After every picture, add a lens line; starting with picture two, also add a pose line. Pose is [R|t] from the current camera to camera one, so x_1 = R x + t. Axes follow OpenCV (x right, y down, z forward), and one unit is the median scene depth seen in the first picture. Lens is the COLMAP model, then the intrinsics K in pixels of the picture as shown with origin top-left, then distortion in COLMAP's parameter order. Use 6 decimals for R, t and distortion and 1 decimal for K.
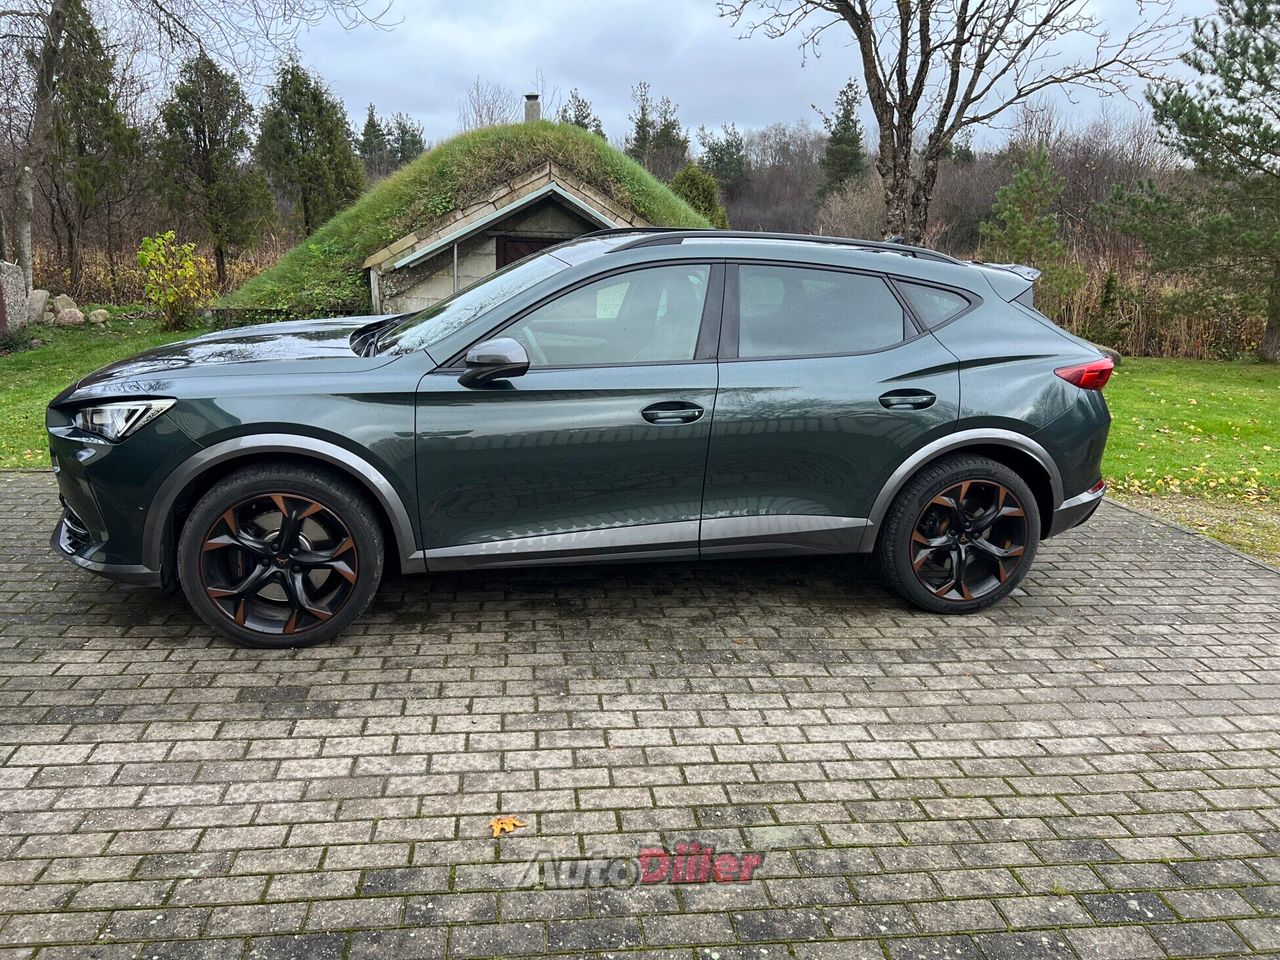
lens RADIAL K [[961.5, 0, 621.9], [0, 961.5, 476.1], [0, 0, 1]] dist [0.061086, -0.066370]
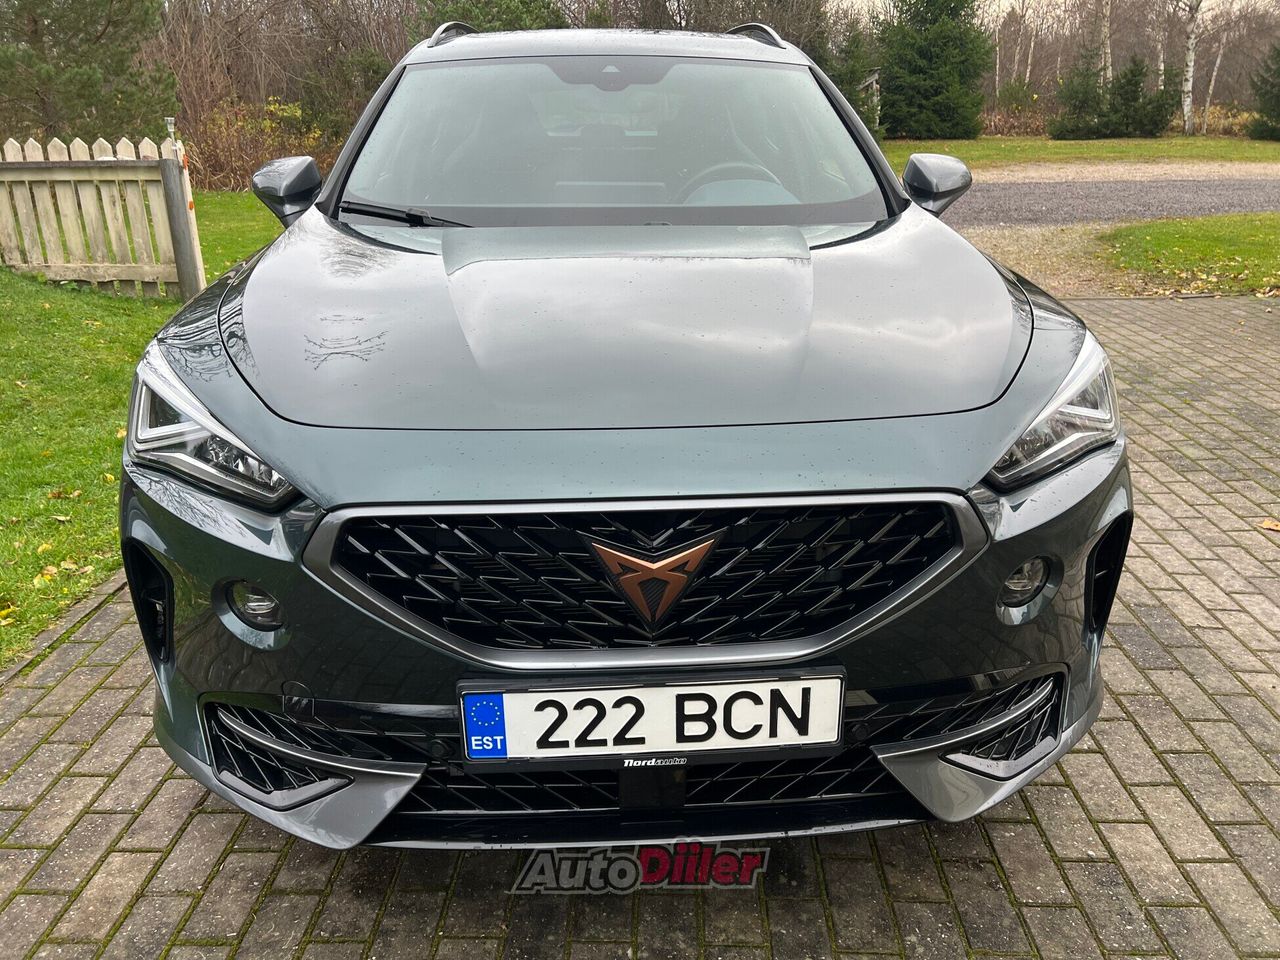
lens RADIAL K [[959.1, 0, 640.0], [0, 959.1, 480.0], [0, 0, 1]] dist [-0.002800, -0.000272]
pose [[0.150633, -0.395802, 0.905897, -1.114412], [0.265814, 0.898823, 0.348512, -0.278089], [-0.952183, 0.188303, 0.240602, 1.237442]]
